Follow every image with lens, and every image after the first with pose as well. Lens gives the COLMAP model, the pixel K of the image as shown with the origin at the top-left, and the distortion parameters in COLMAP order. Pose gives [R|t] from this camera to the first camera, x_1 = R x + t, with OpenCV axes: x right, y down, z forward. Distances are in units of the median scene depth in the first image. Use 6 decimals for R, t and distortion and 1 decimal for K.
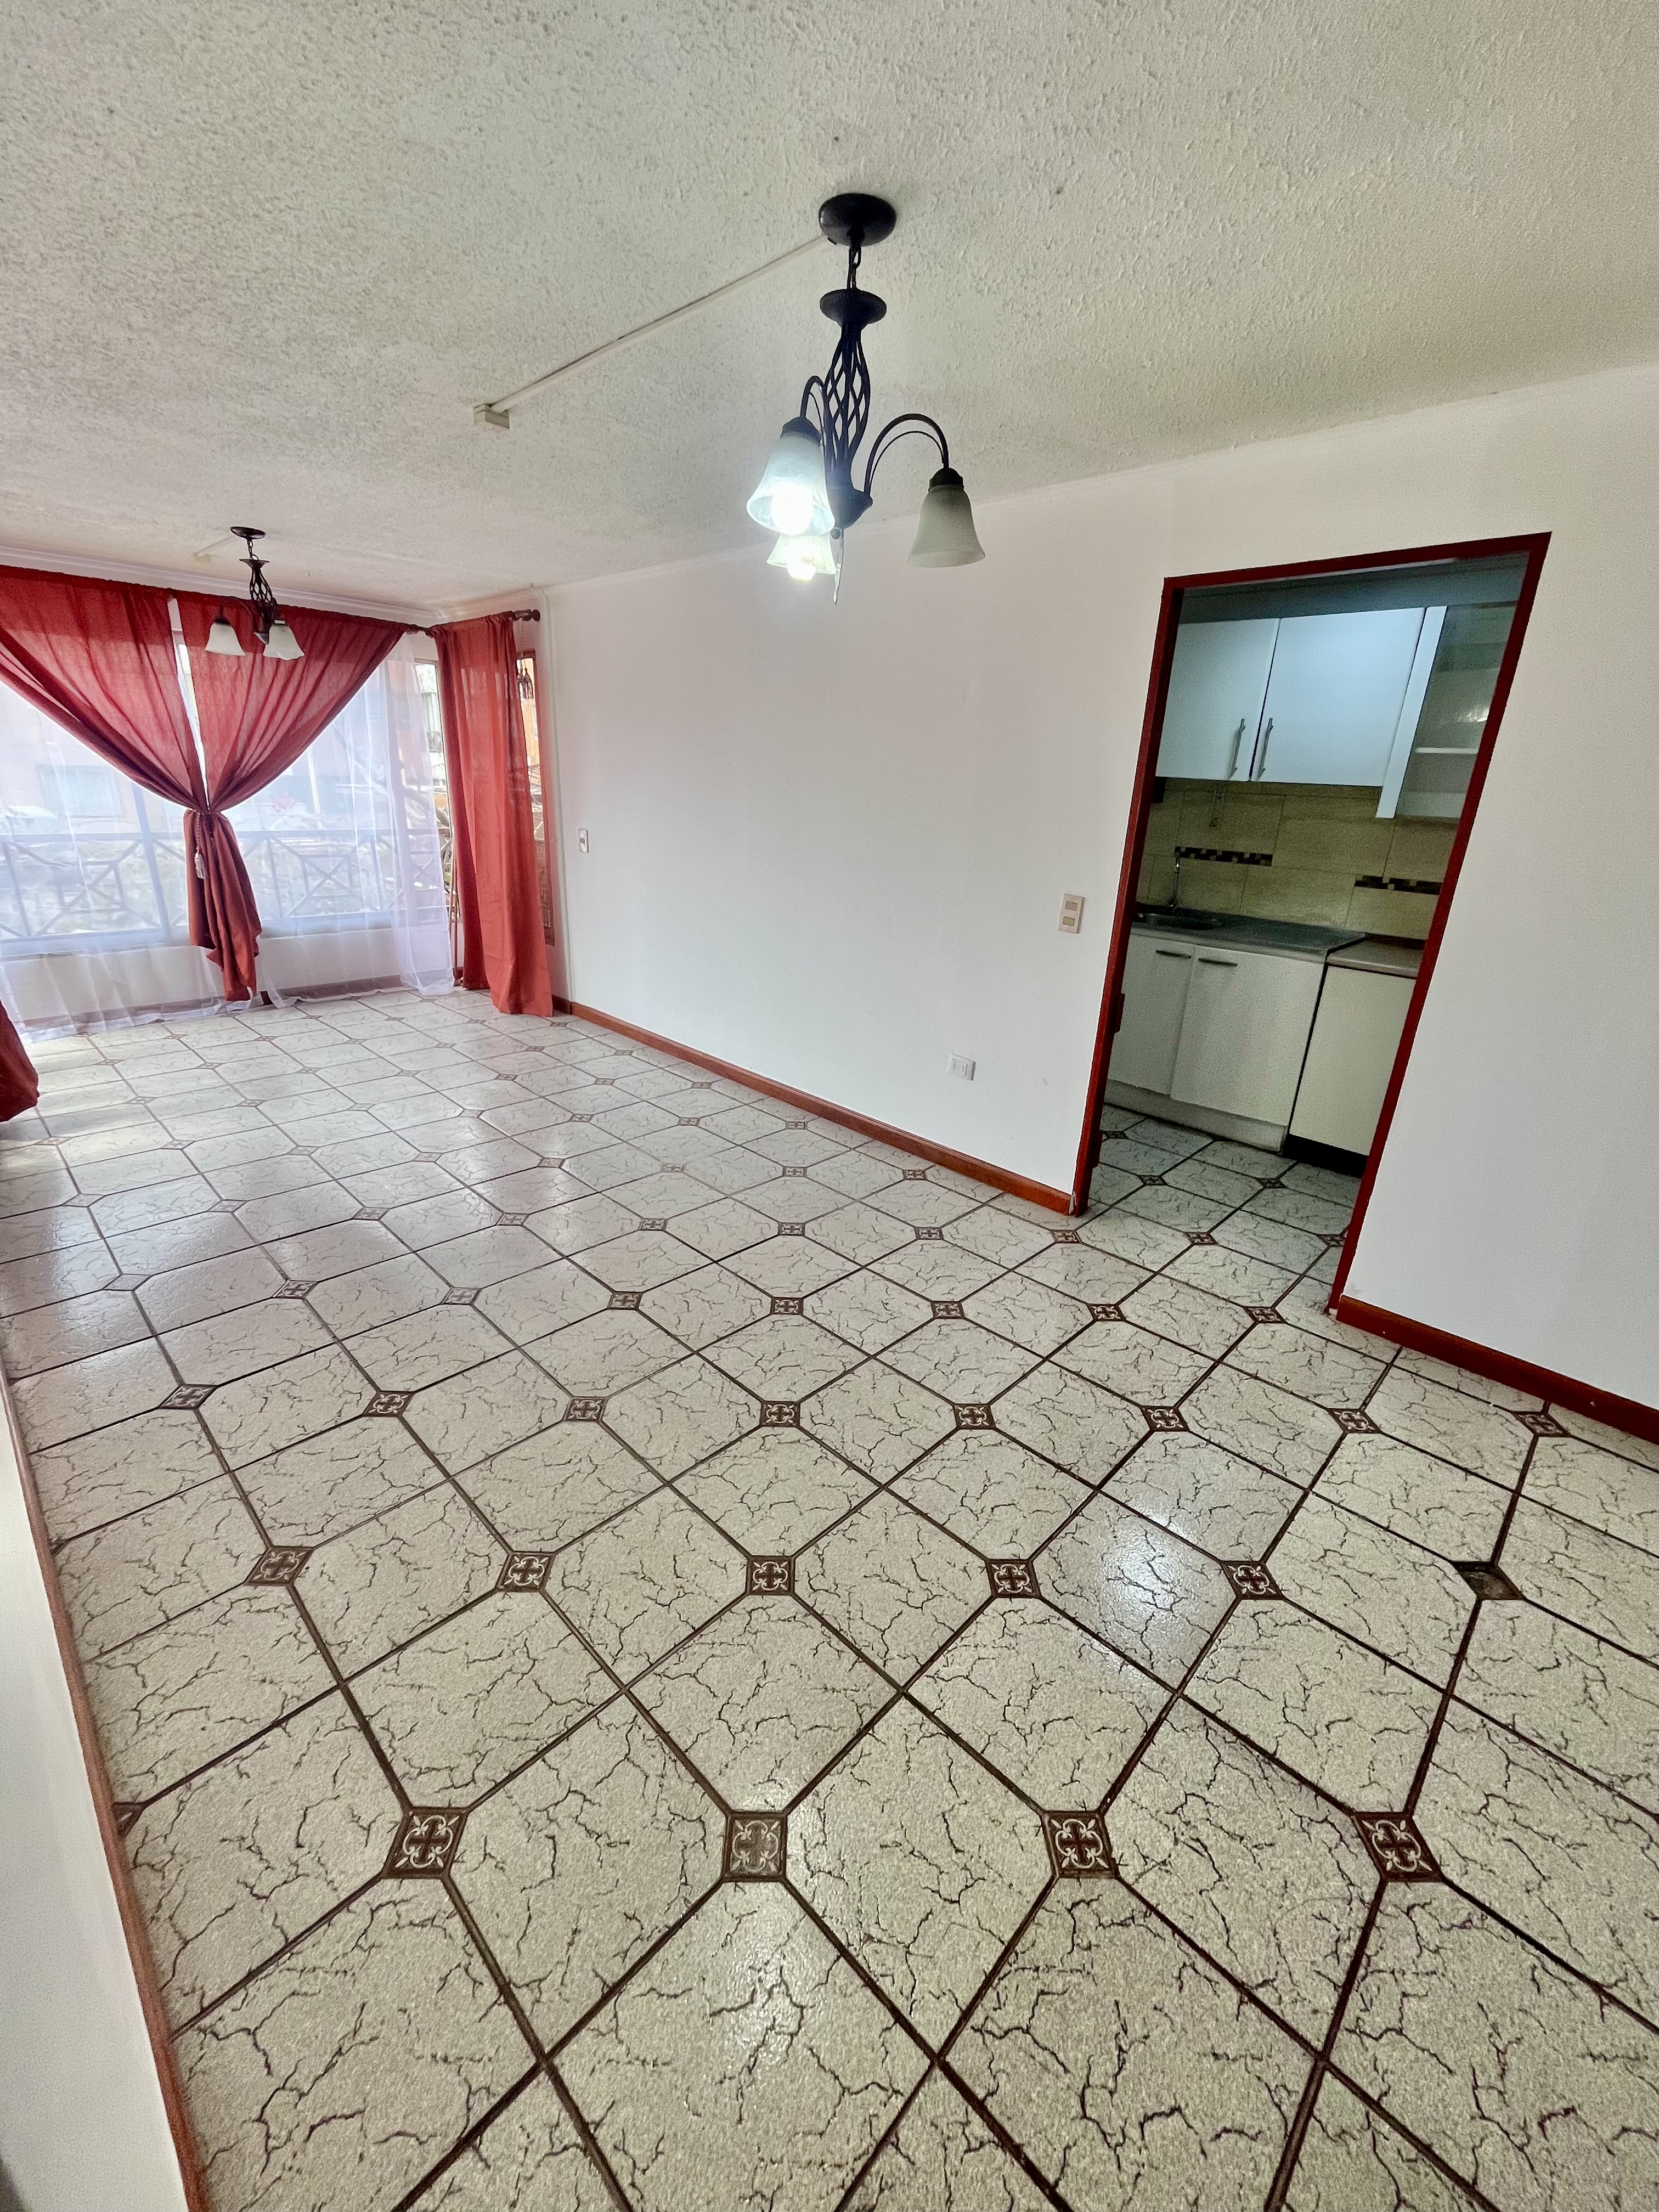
lens RADIAL K [[896.4, 0, 835.6], [0, 896.4, 1104.1], [0, 0, 1]] dist [-0.005517, 0.001060]
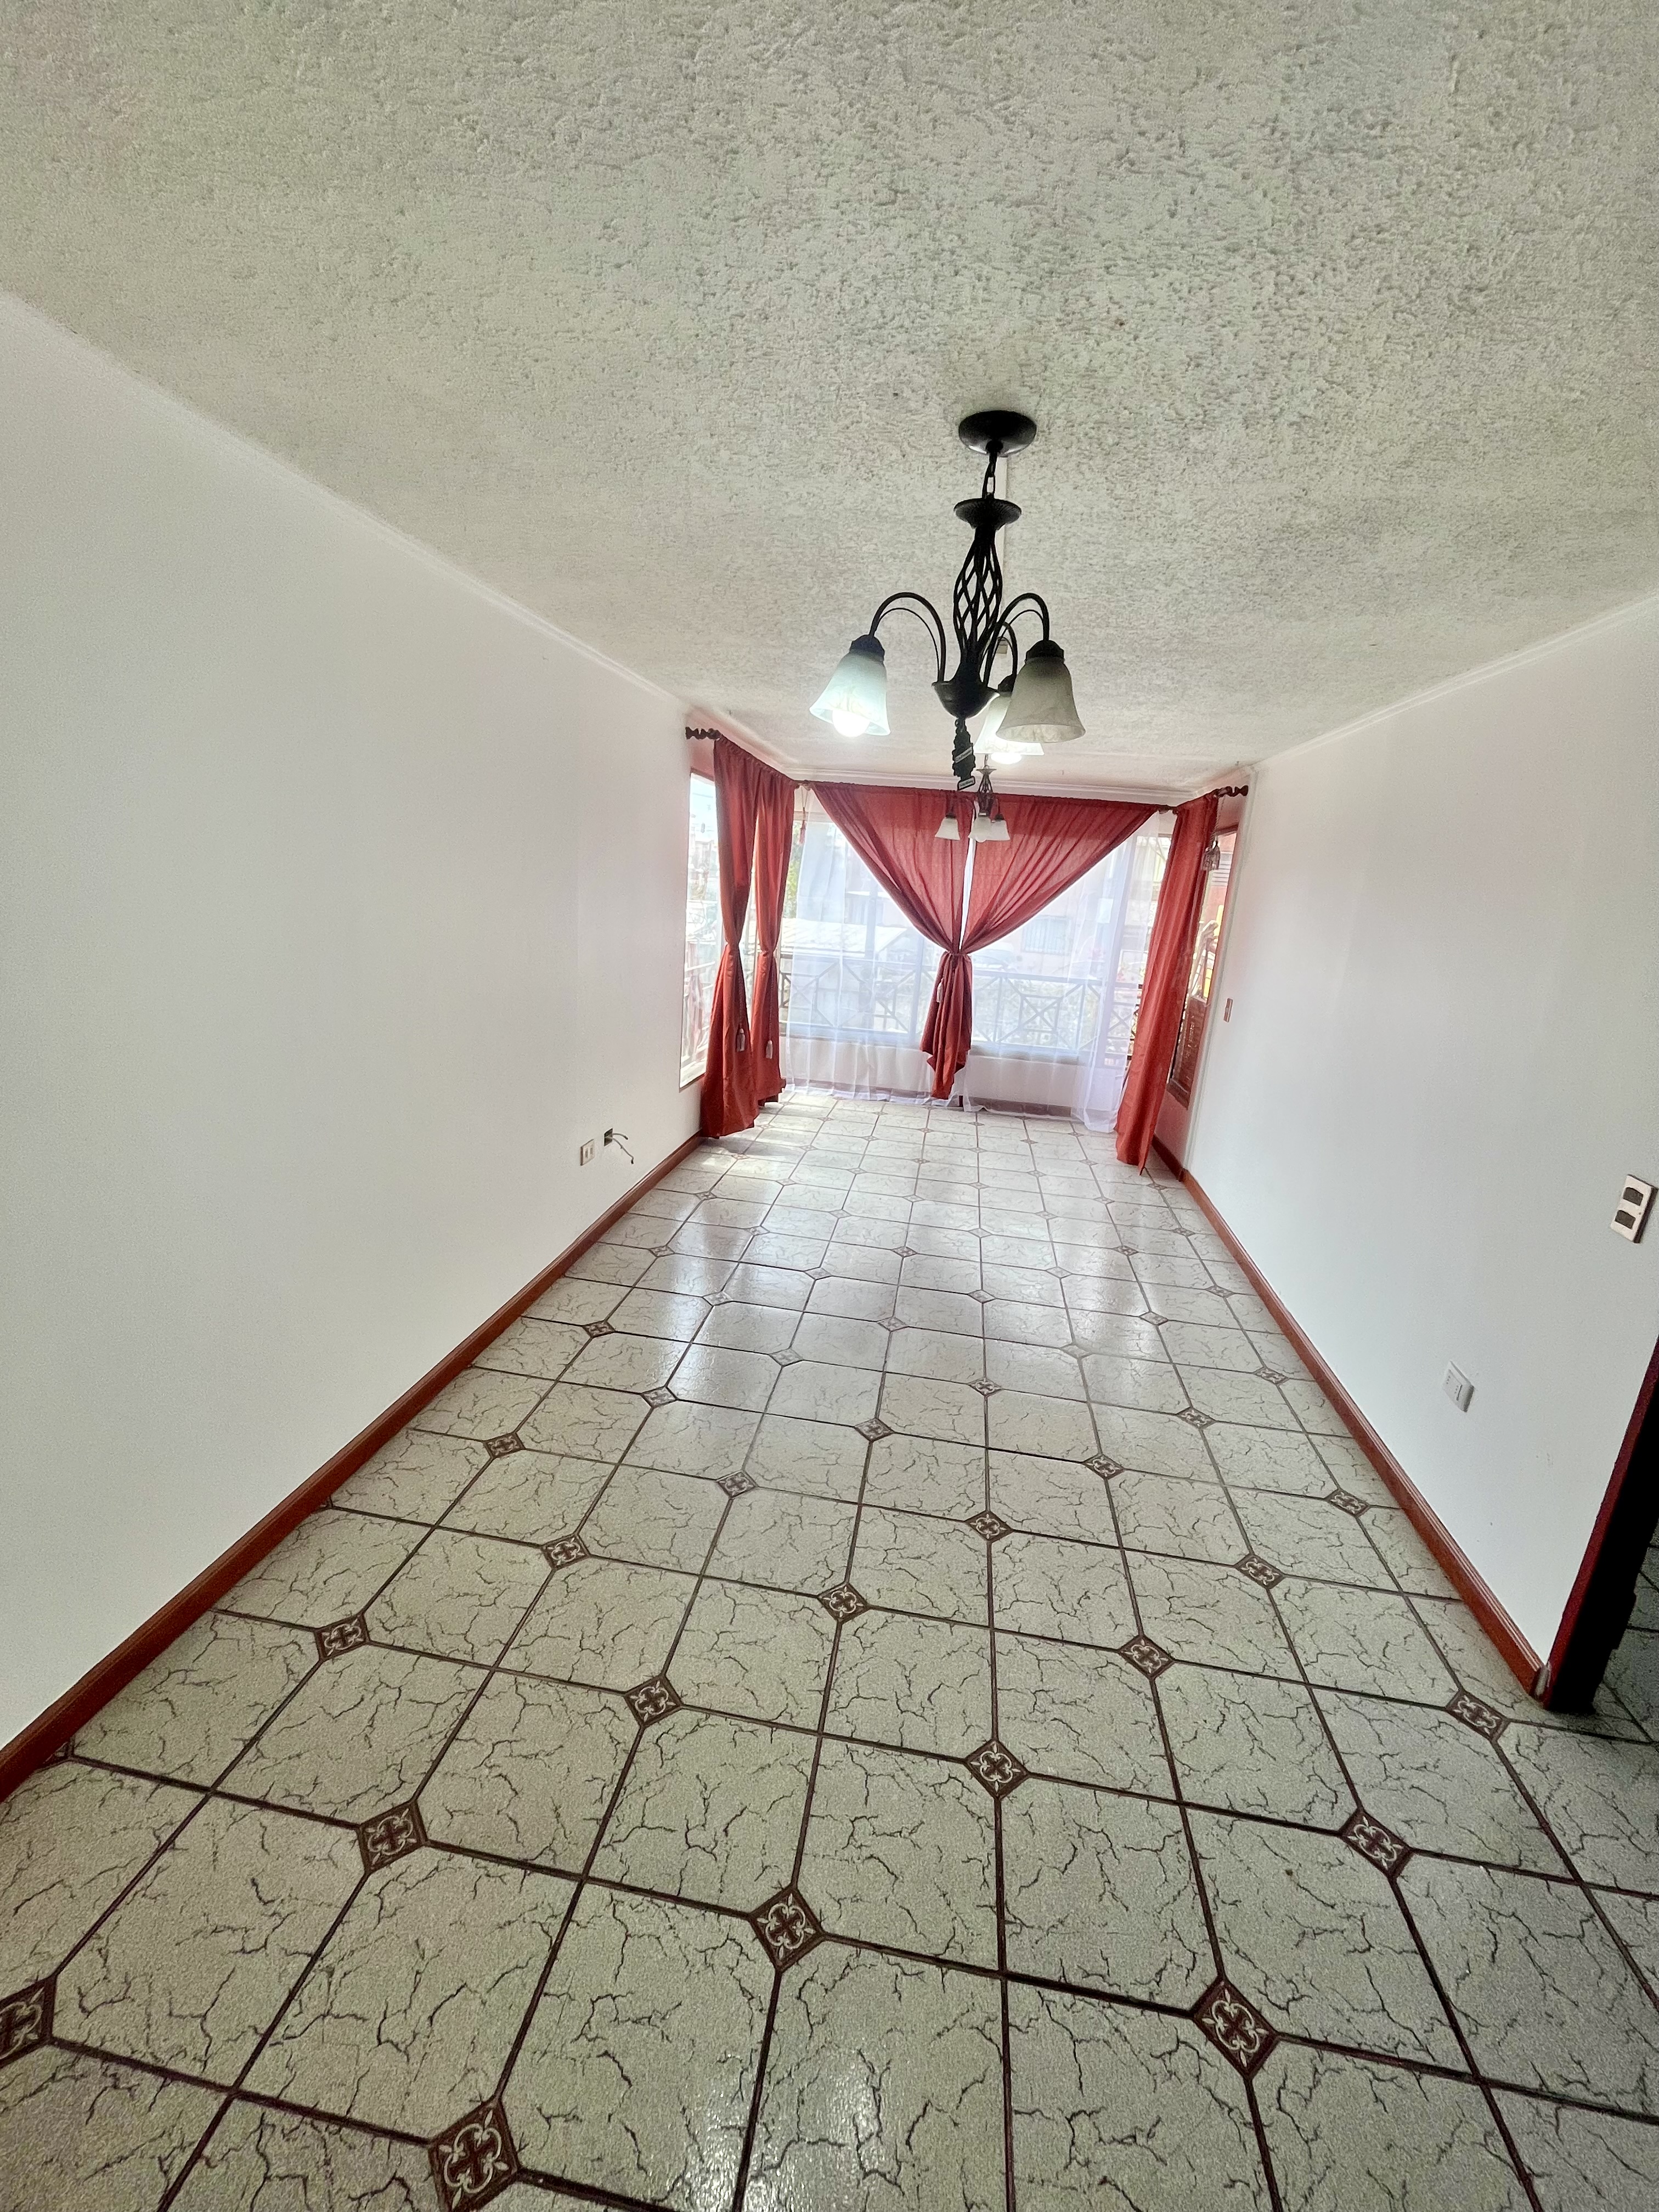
lens RADIAL K [[896.4, 0, 830.1], [0, 896.4, 1104.3], [0, 0, 1]] dist [-0.005517, 0.001060]
pose [[0.580171, 0.200476, -0.789437, 0.567641], [-0.325867, 0.945415, 0.000601, -0.141700], [0.746467, 0.256903, 0.613831, 0.286409]]
